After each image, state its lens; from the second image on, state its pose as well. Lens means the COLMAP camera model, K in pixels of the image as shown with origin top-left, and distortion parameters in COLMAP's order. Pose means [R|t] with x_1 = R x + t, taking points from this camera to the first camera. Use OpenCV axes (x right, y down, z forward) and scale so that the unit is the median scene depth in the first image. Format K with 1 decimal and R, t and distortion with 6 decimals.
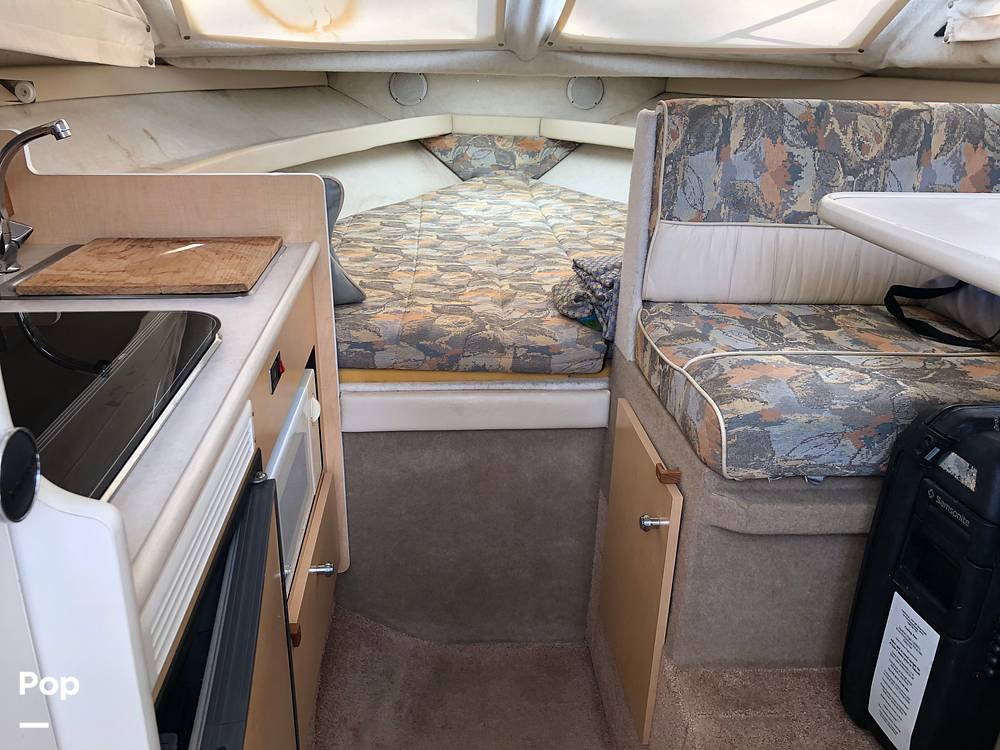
lens RADIAL K [[818.8, 0, 502.1], [0, 818.8, 366.6], [0, 0, 1]] dist [0.025674, -0.031236]
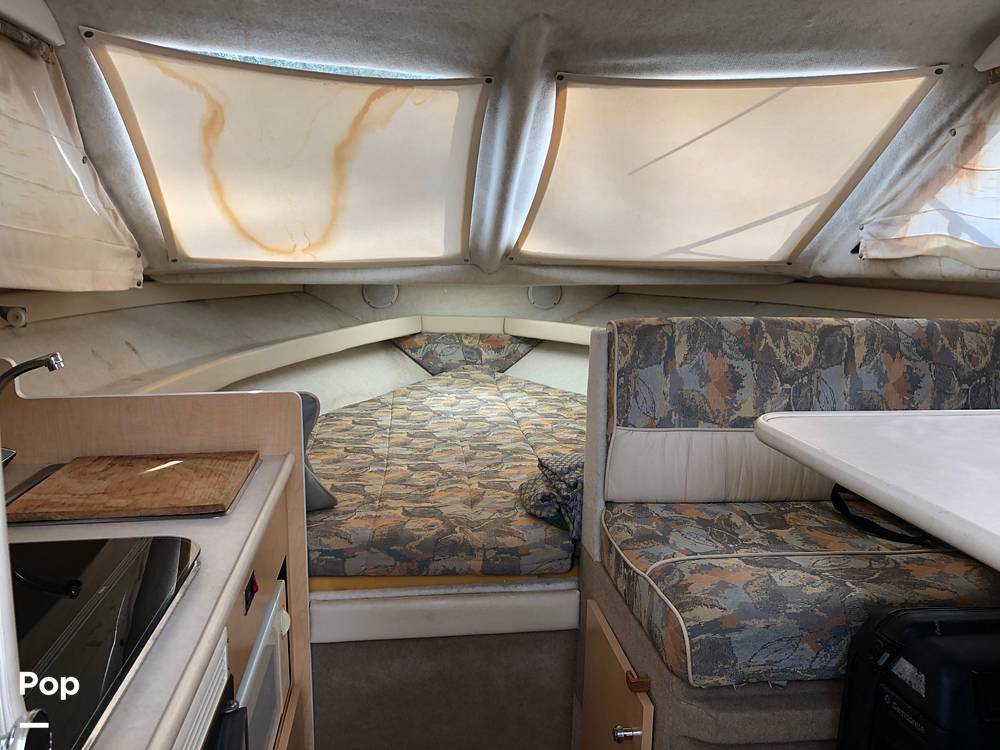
lens RADIAL K [[818.8, 0, 510.0], [0, 818.8, 362.1], [0, 0, 1]] dist [0.025674, -0.031236]
pose [[0.998629, -0.017946, 0.049172, 0.001665], [0.028226, 0.975735, -0.217126, -0.029564], [-0.044082, 0.218217, 0.974904, -0.052063]]
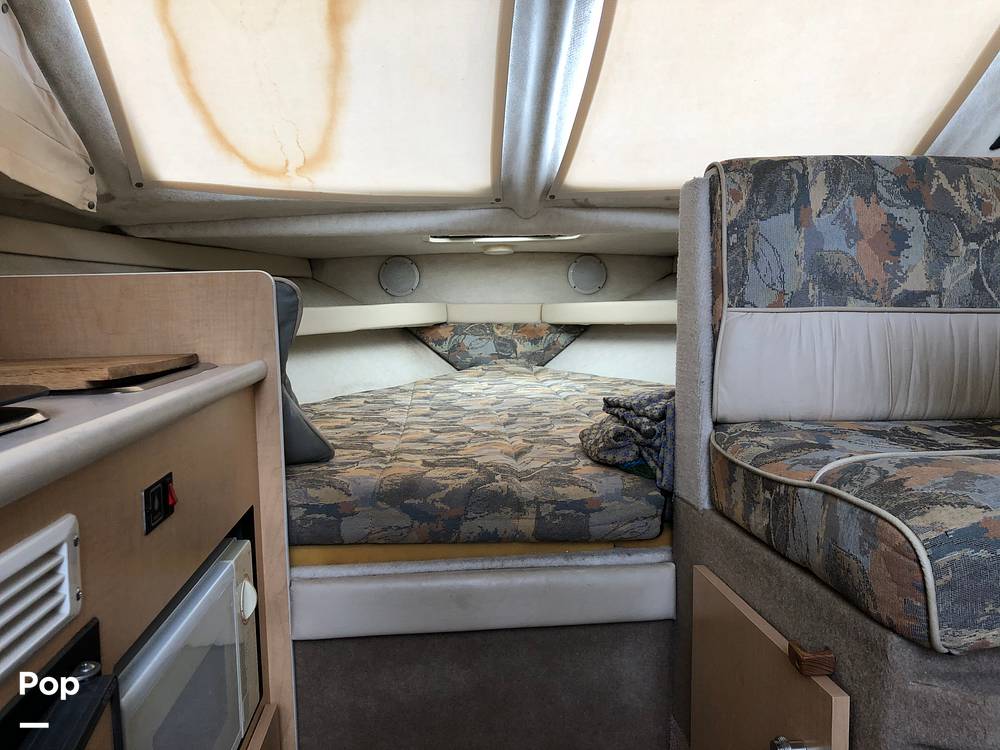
lens RADIAL K [[818.8, 0, 507.1], [0, 818.8, 368.0], [0, 0, 1]] dist [0.025674, -0.031236]
pose [[0.999069, -0.040855, 0.013884, -0.016381], [0.043128, 0.955638, -0.291368, 0.071669], [-0.001364, 0.291695, 0.956510, 0.280697]]
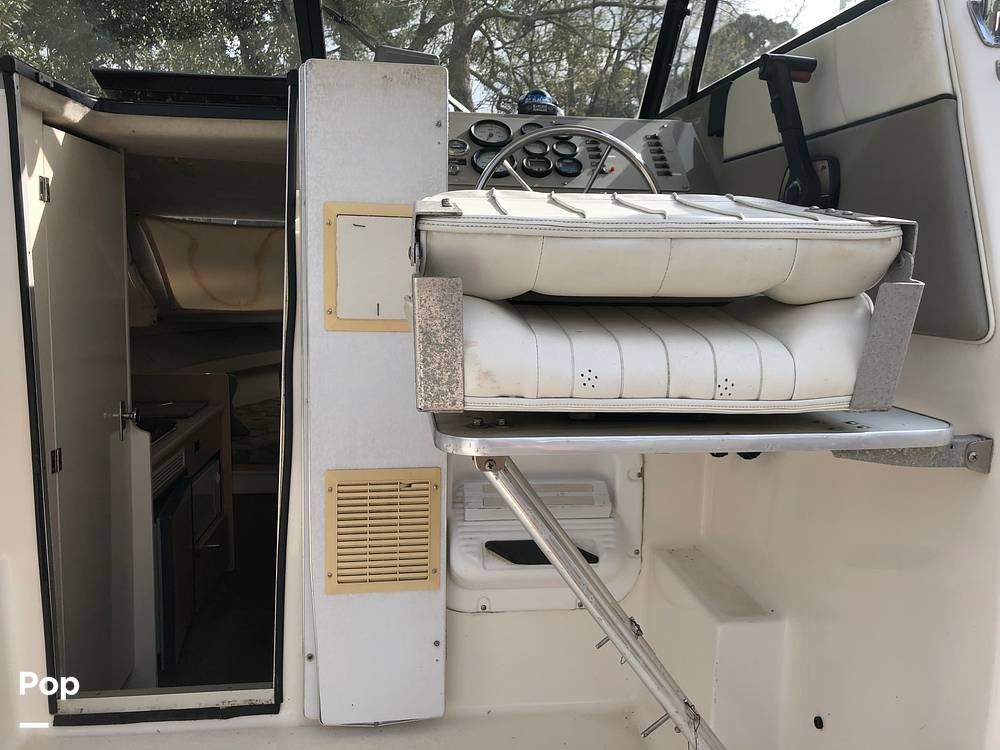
lens RADIAL K [[818.8, 0, 504.8], [0, 818.8, 369.5], [0, 0, 1]] dist [0.025674, -0.031236]
pose [[0.999299, -0.004685, 0.037142, 0.432321], [0.013816, 0.968256, -0.249578, 0.312092], [-0.034794, 0.249916, 0.967642, -1.154999]]
